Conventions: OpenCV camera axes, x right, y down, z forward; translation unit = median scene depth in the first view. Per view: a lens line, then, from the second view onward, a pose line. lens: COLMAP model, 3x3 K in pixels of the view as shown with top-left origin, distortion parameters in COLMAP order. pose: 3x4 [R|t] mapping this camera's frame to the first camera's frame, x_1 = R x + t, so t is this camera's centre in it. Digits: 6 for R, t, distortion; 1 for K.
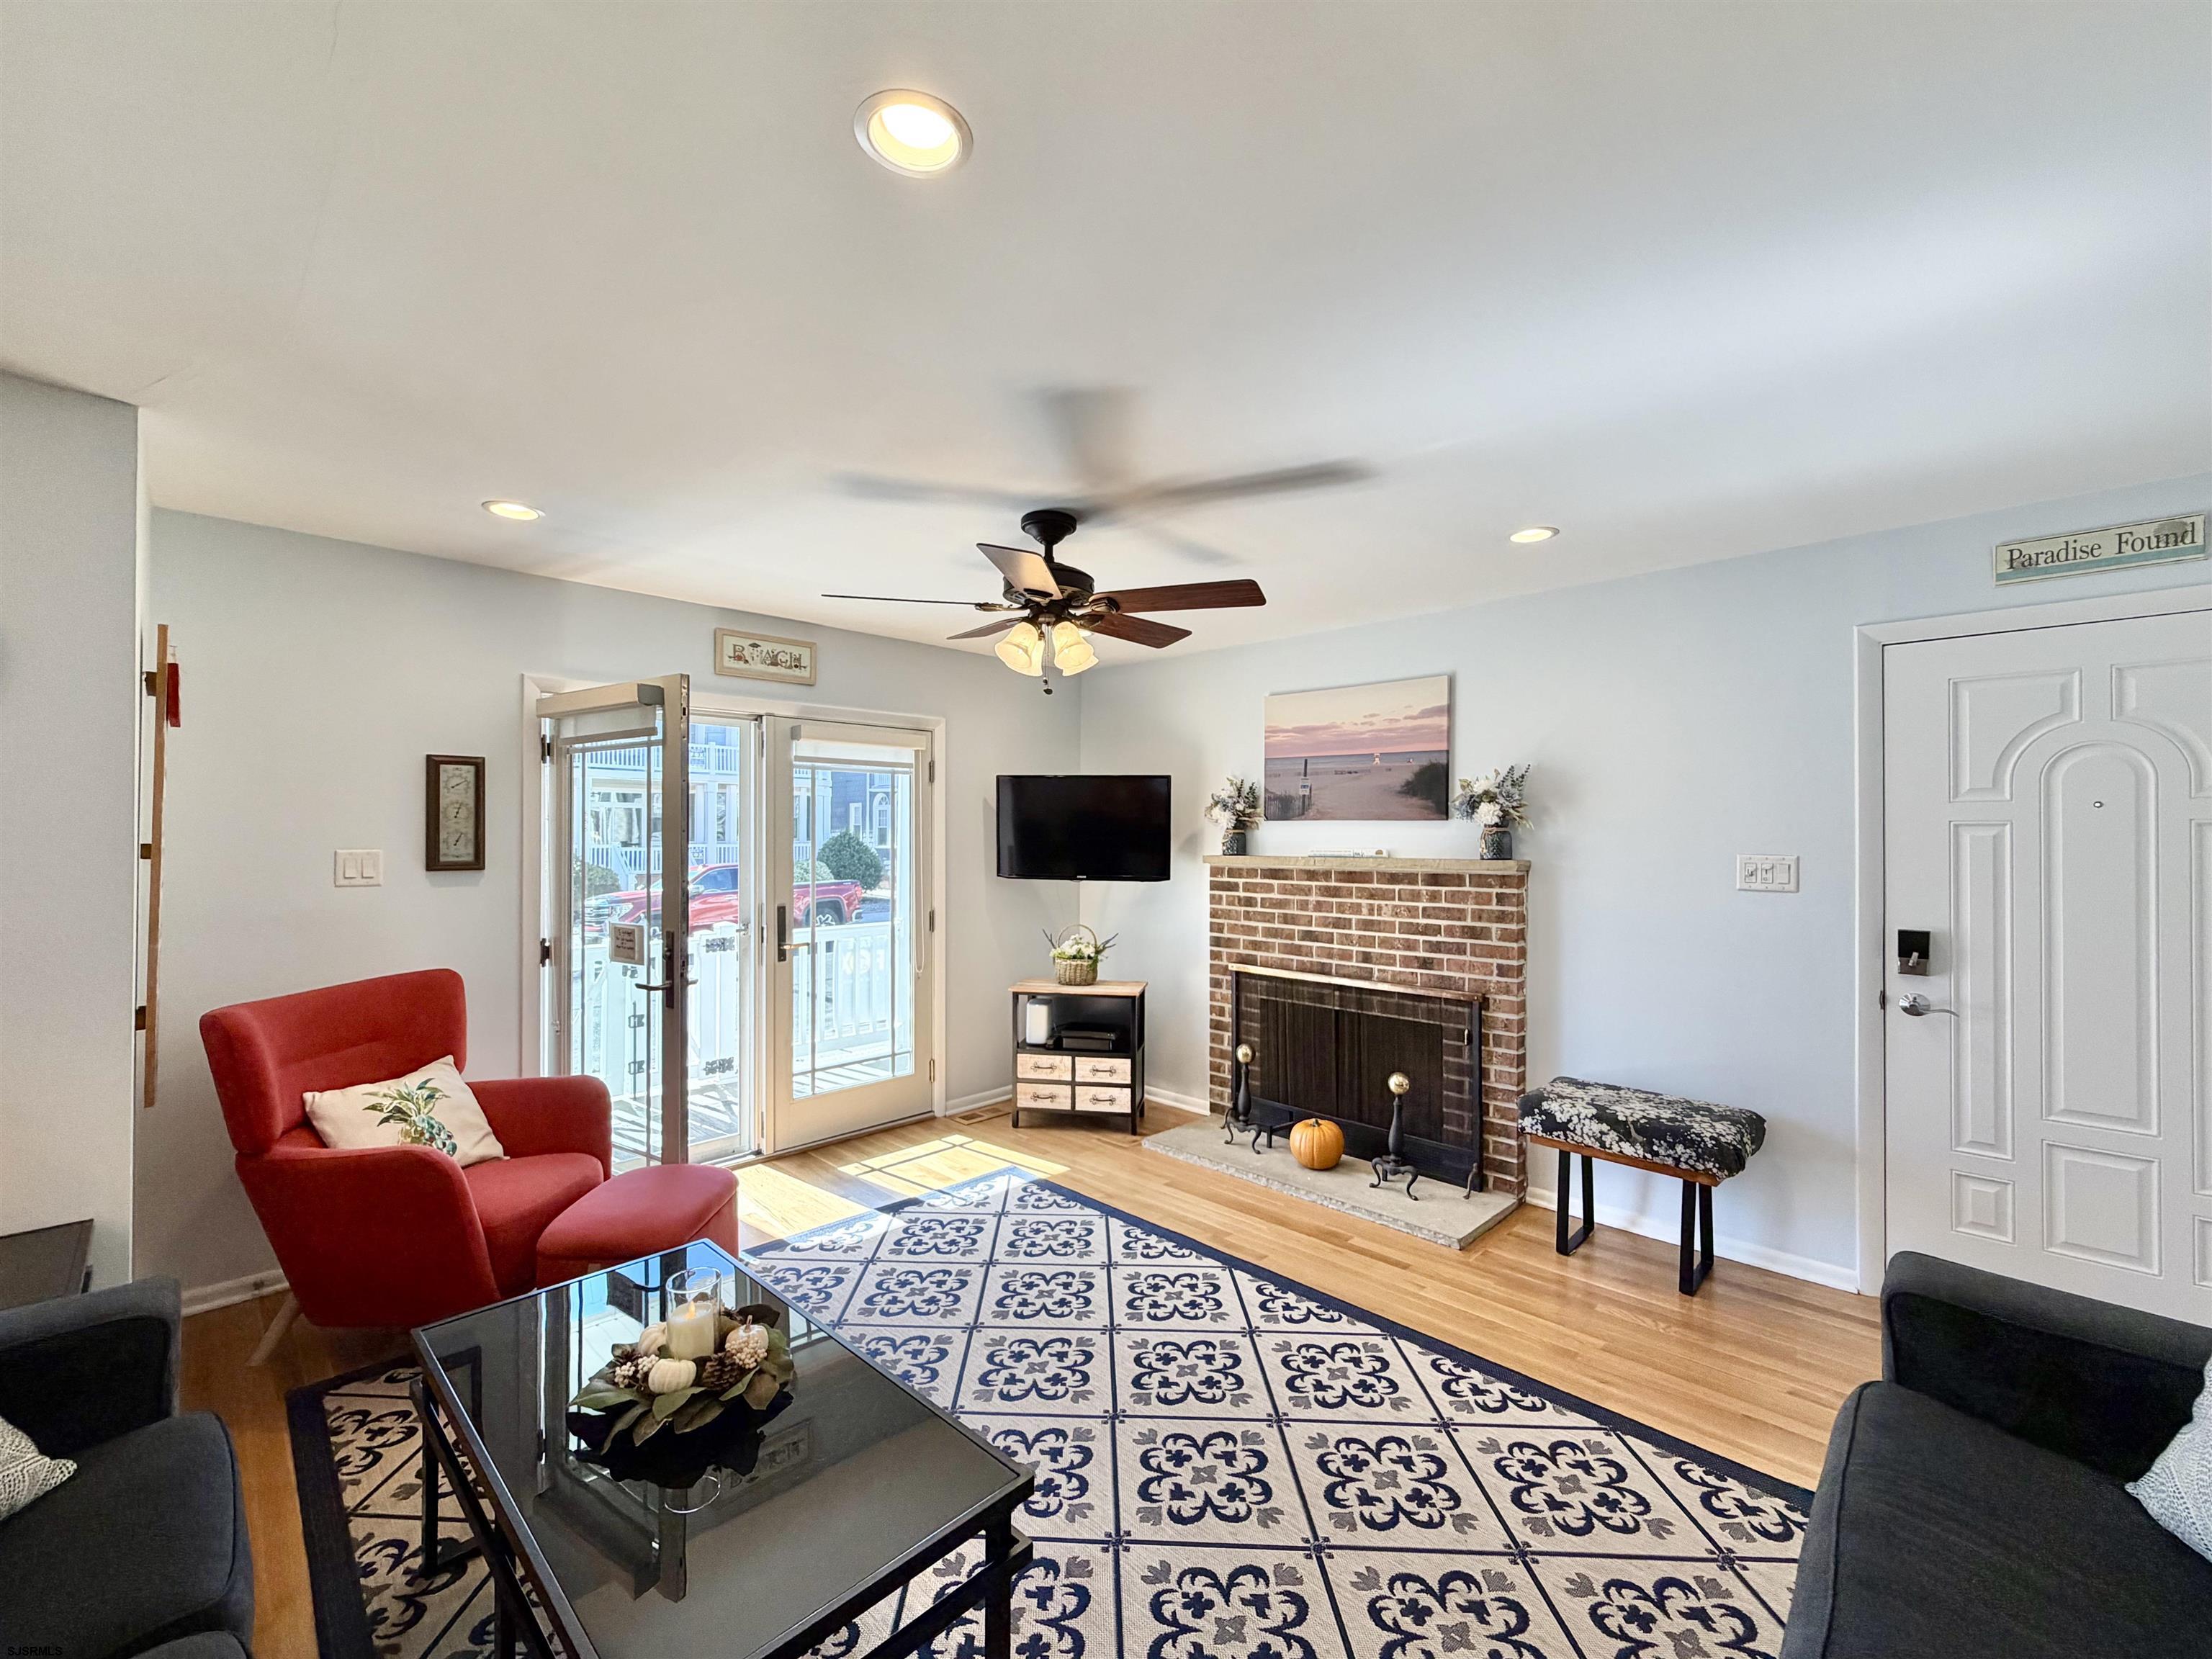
lens RADIAL K [[900.6, 0, 1103.5], [0, 900.6, 830.4], [0, 0, 1]] dist [0.000465, 0.000135]
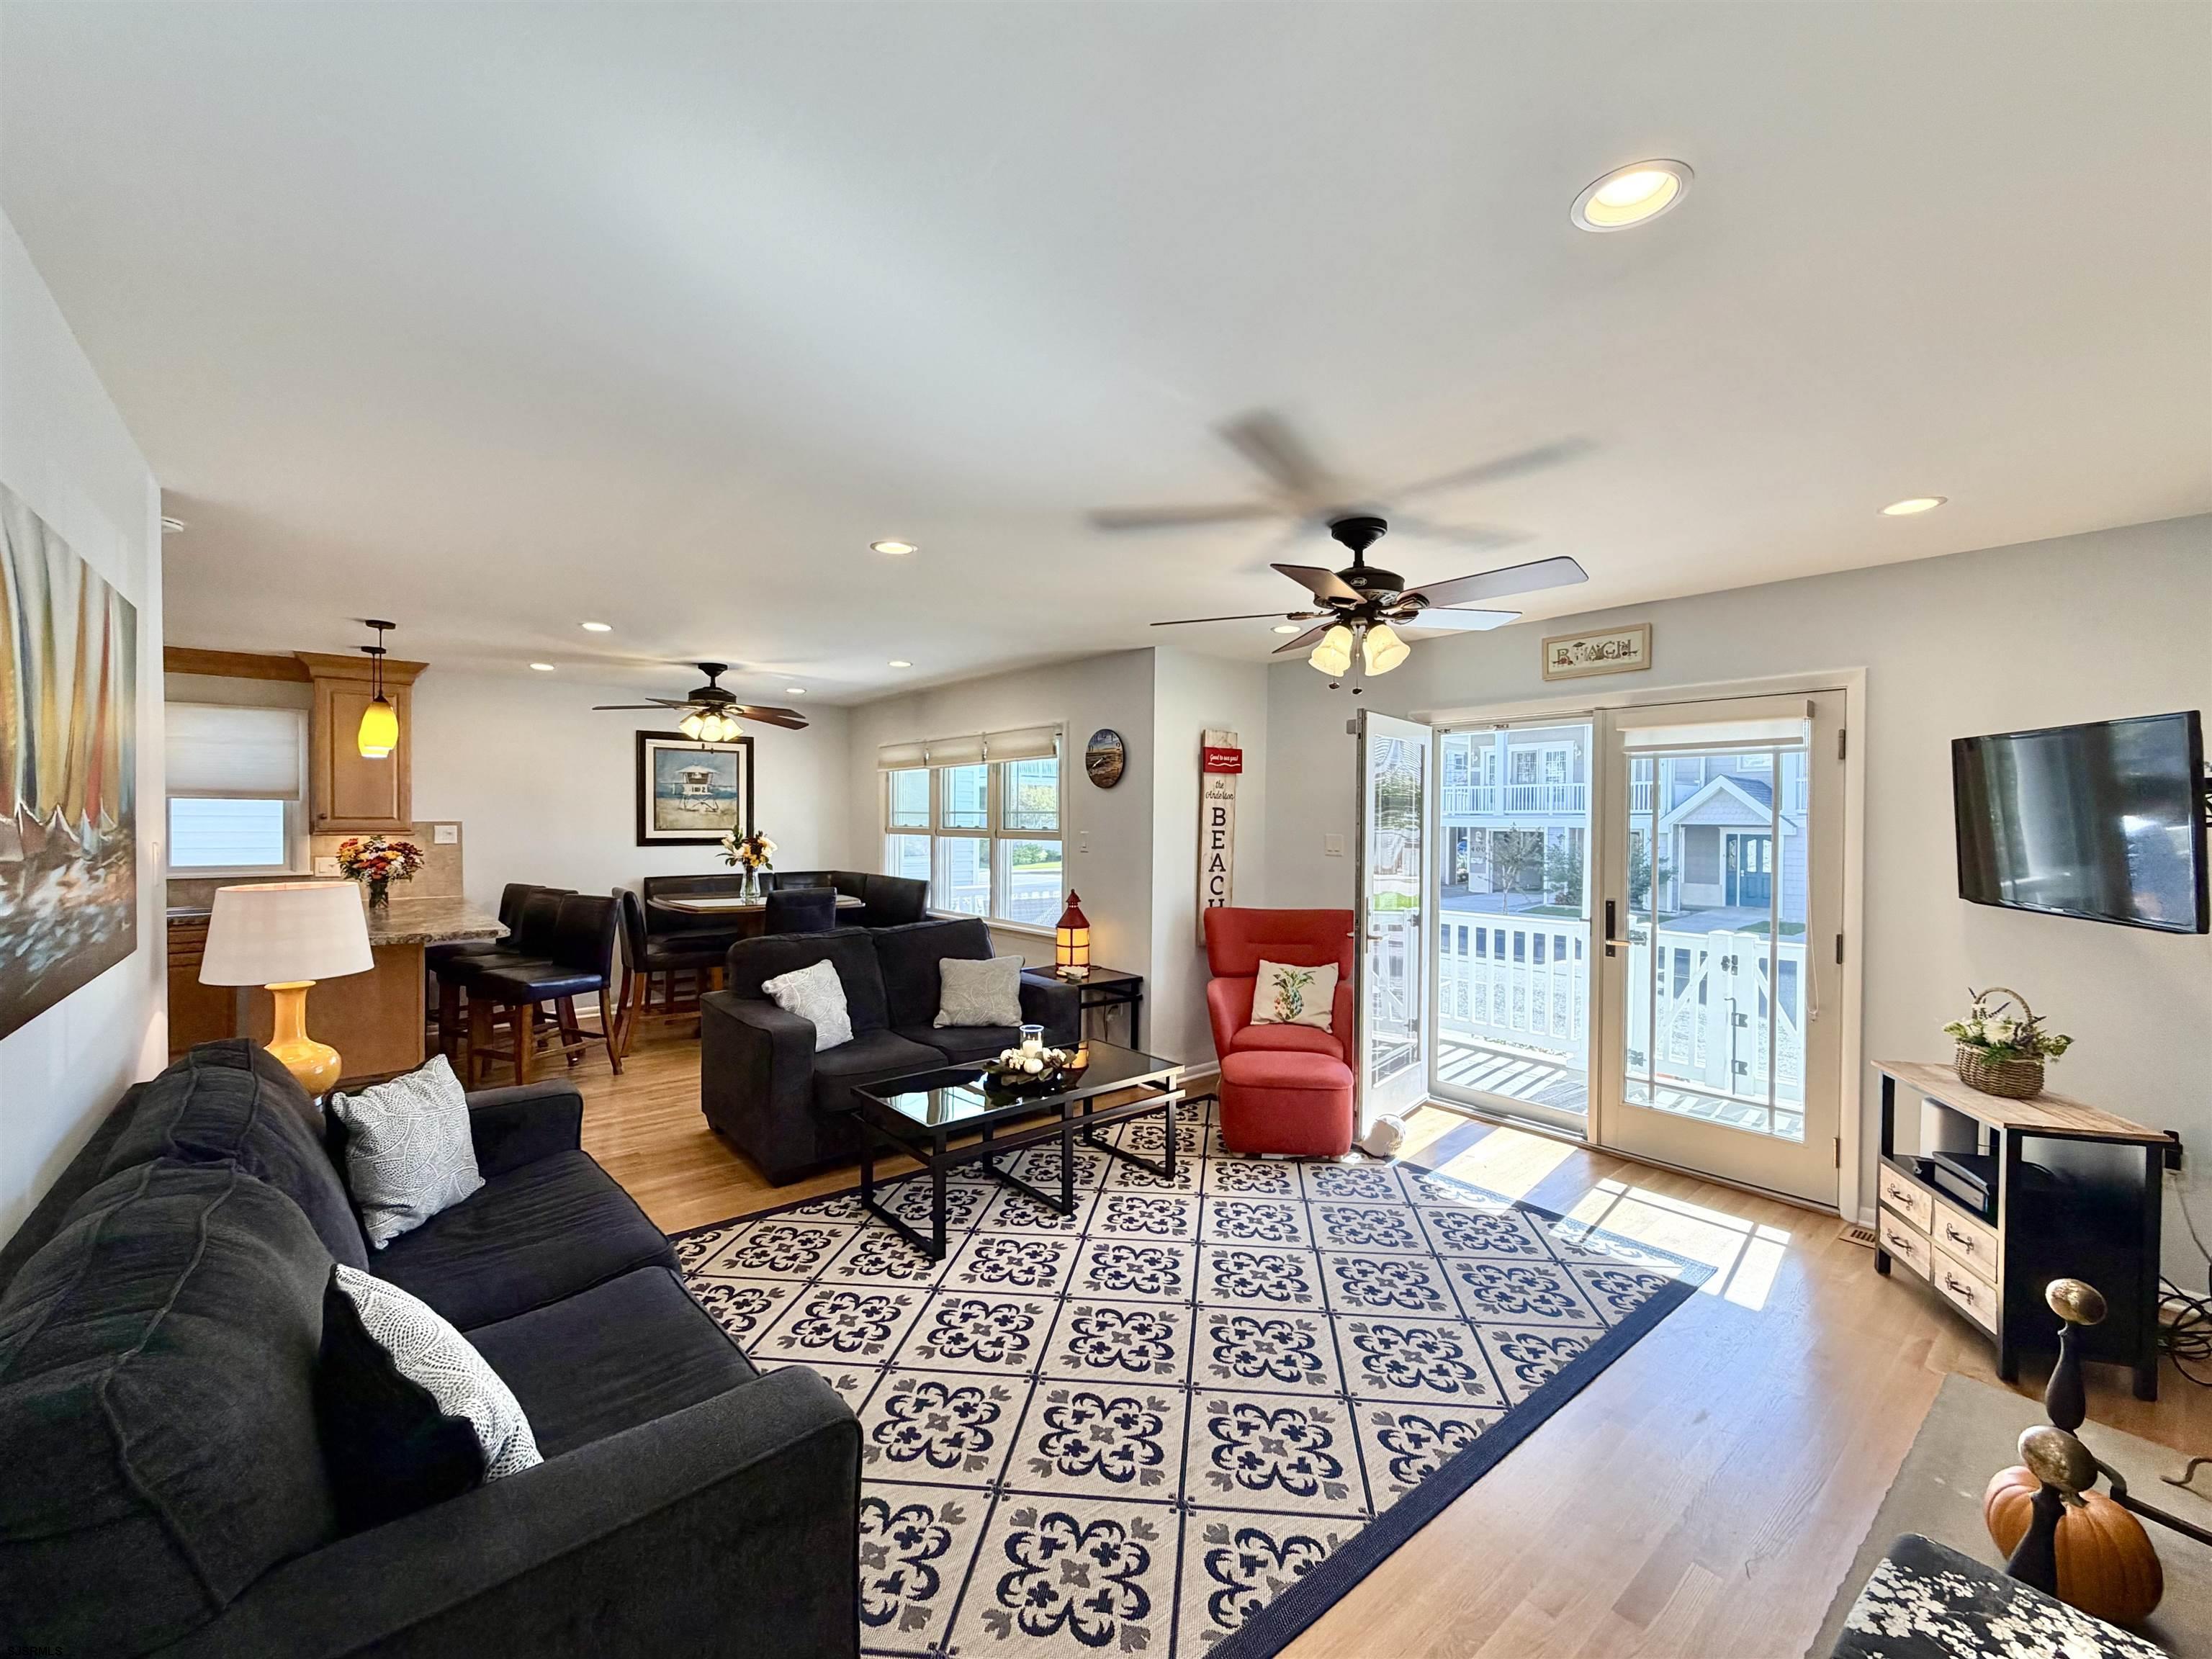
lens RADIAL K [[888.6, 0, 1102.2], [0, 888.6, 828.8], [0, 0, 1]] dist [-0.000192, 0.000509]
pose [[-0.081413, 0.009784, -0.996632, 0.660318], [-0.002843, 0.999945, 0.010049, -0.003098], [0.996676, 0.003651, -0.081381, 0.527778]]
